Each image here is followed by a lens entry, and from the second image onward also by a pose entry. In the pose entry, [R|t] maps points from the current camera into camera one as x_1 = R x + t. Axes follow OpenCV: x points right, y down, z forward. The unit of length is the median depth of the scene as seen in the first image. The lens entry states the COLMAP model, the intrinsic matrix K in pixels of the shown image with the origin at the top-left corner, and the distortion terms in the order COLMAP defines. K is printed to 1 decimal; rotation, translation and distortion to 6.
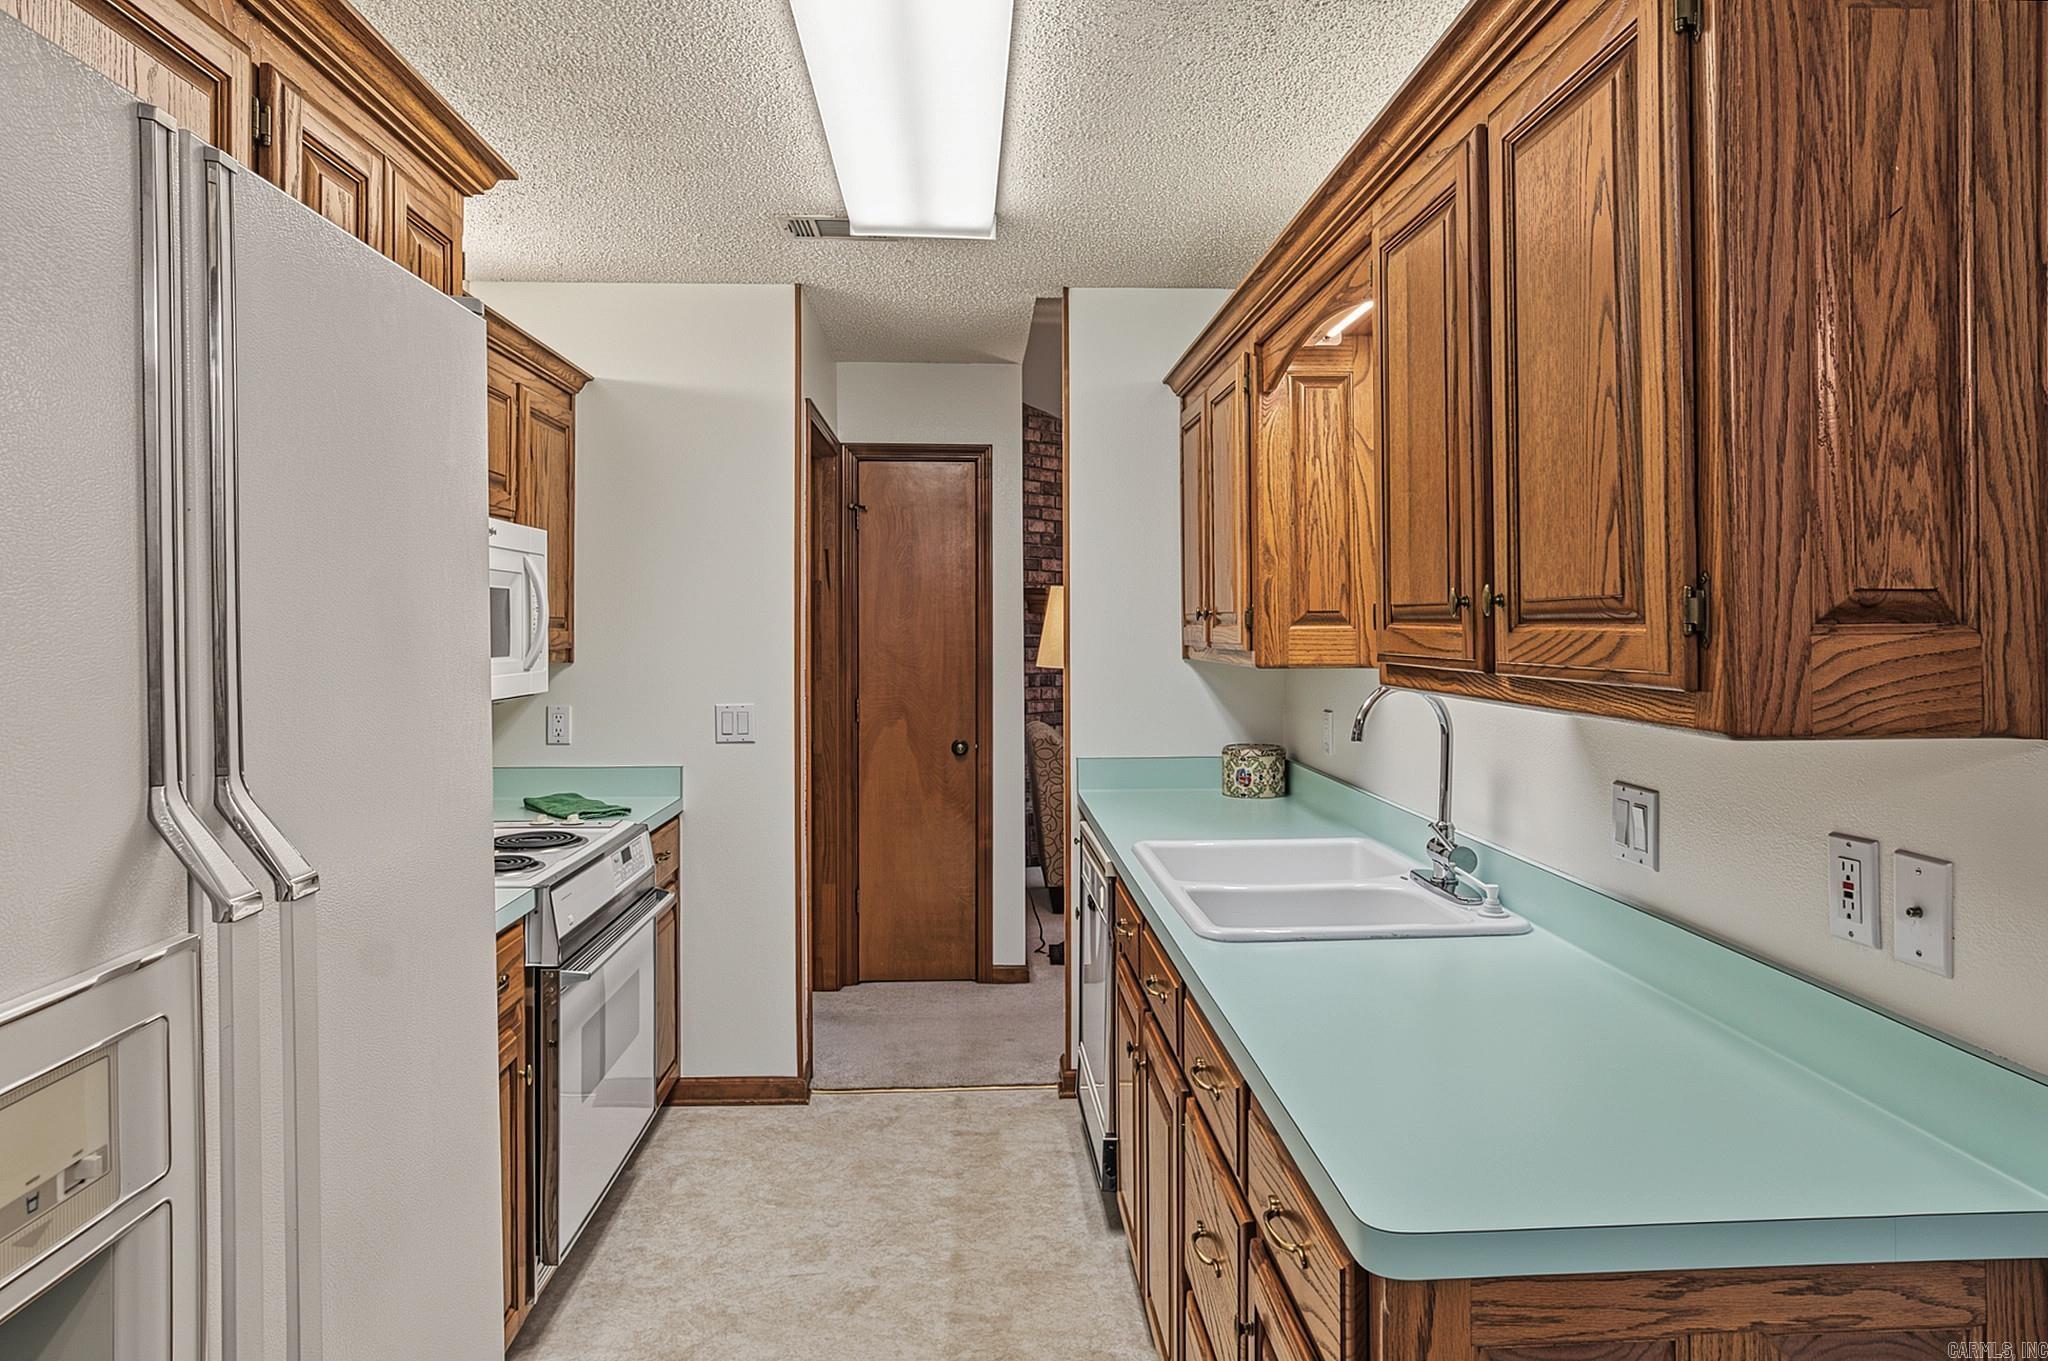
lens RADIAL K [[1210.3, 0, 1031.7], [0, 1210.3, 616.6], [0, 0, 1]] dist [-0.031740, 0.025742]
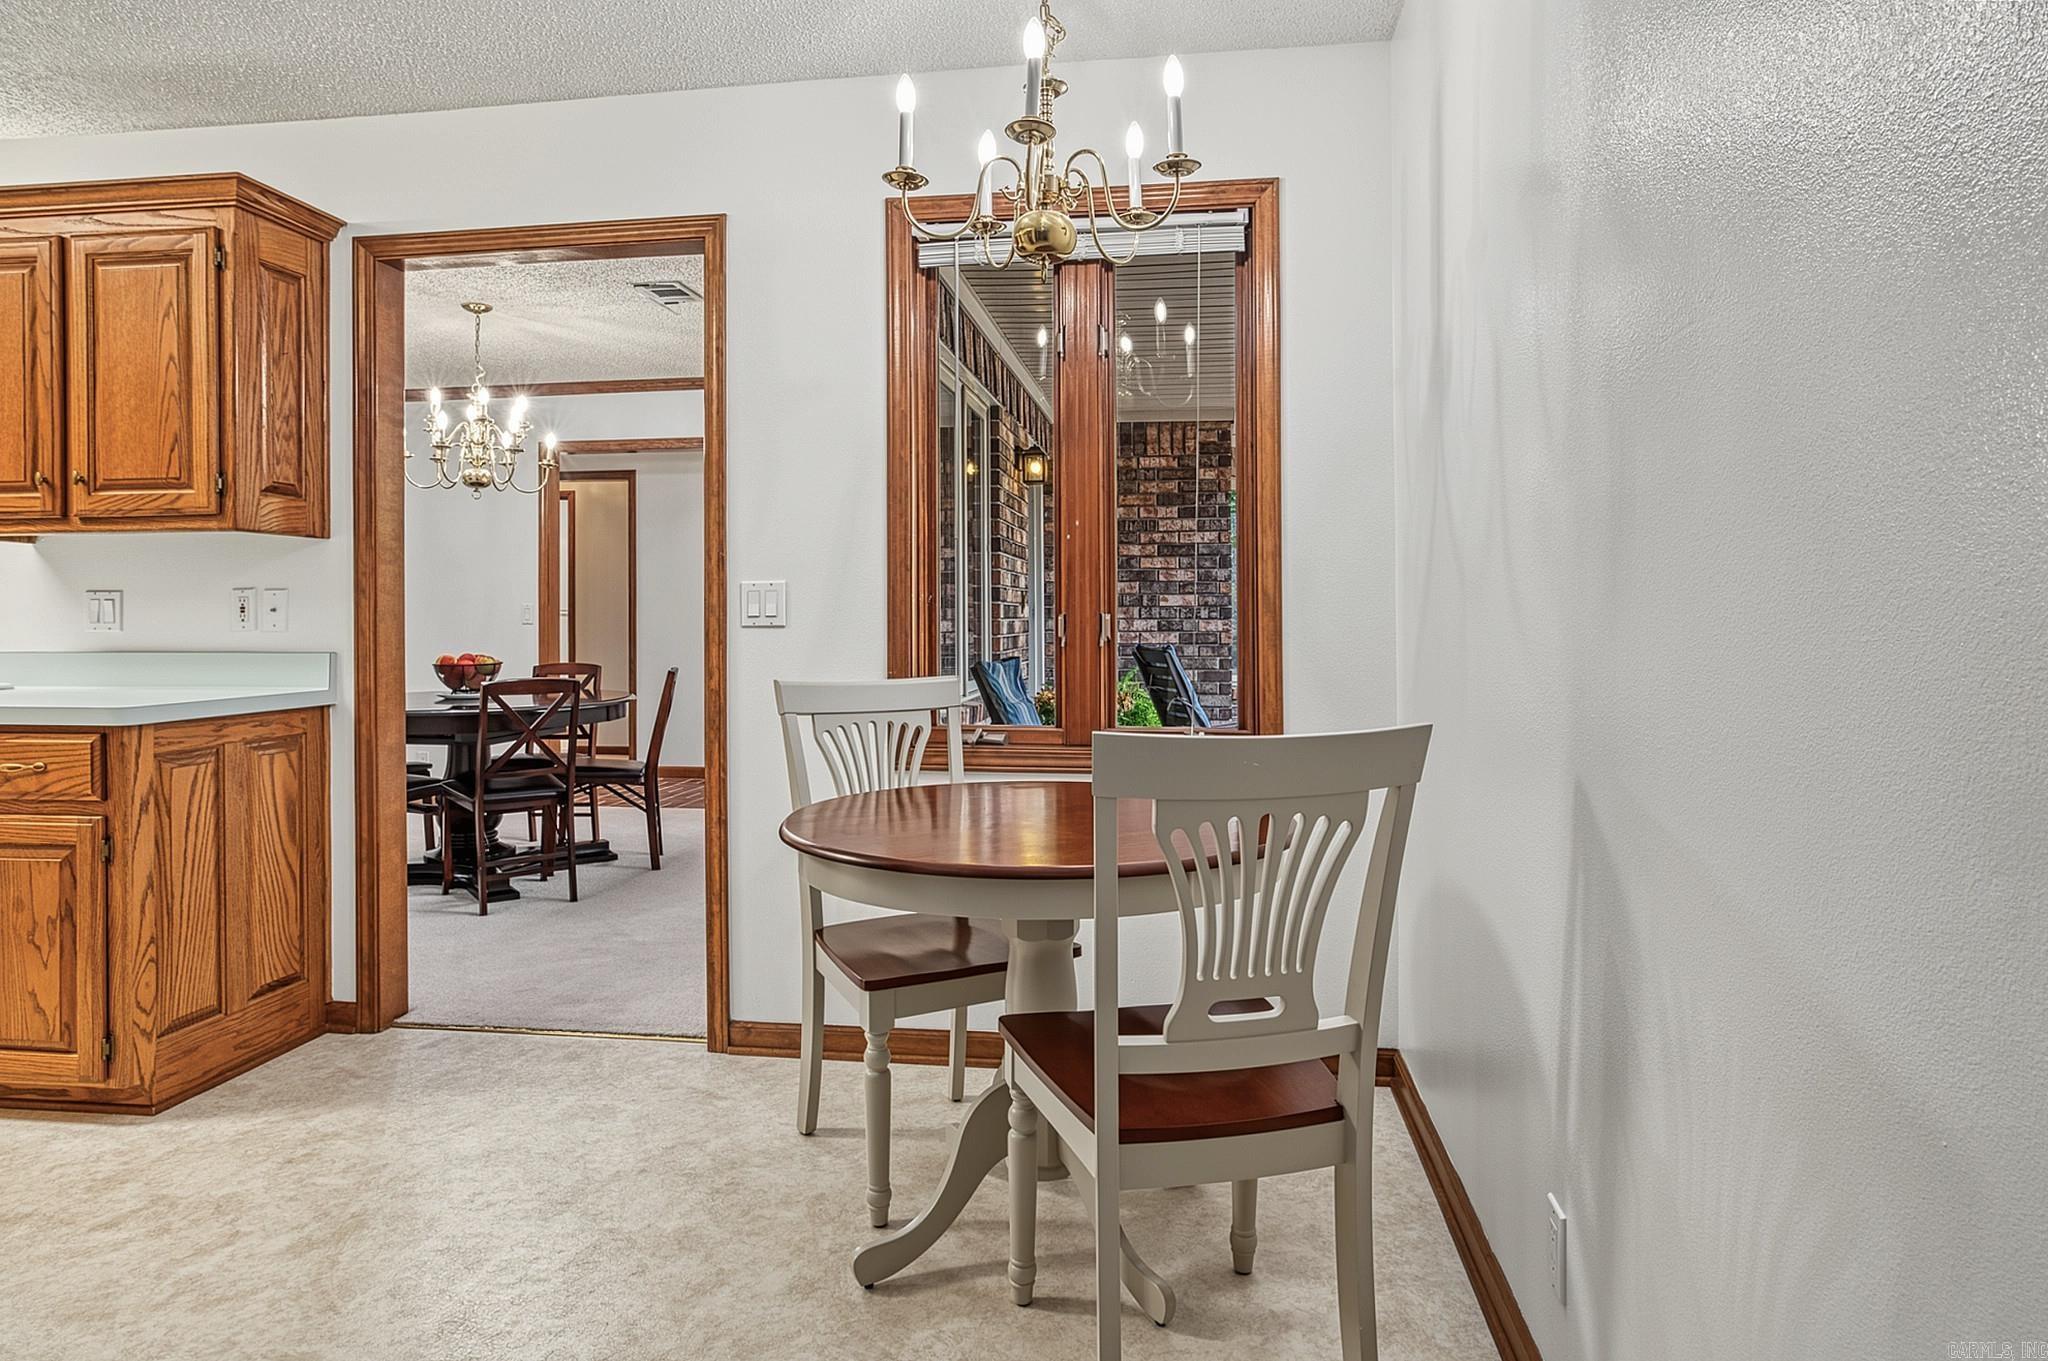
lens RADIAL K [[1210.3, 0, 1031.7], [0, 1210.3, 616.6], [0, 0, 1]] dist [-0.031740, 0.025742]
pose [[0.195837, 0.002345, 0.980634, -0.675832], [-0.002489, 0.999995, -0.001895, 0.115046], [-0.980633, -0.002070, 0.195842, -0.512262]]
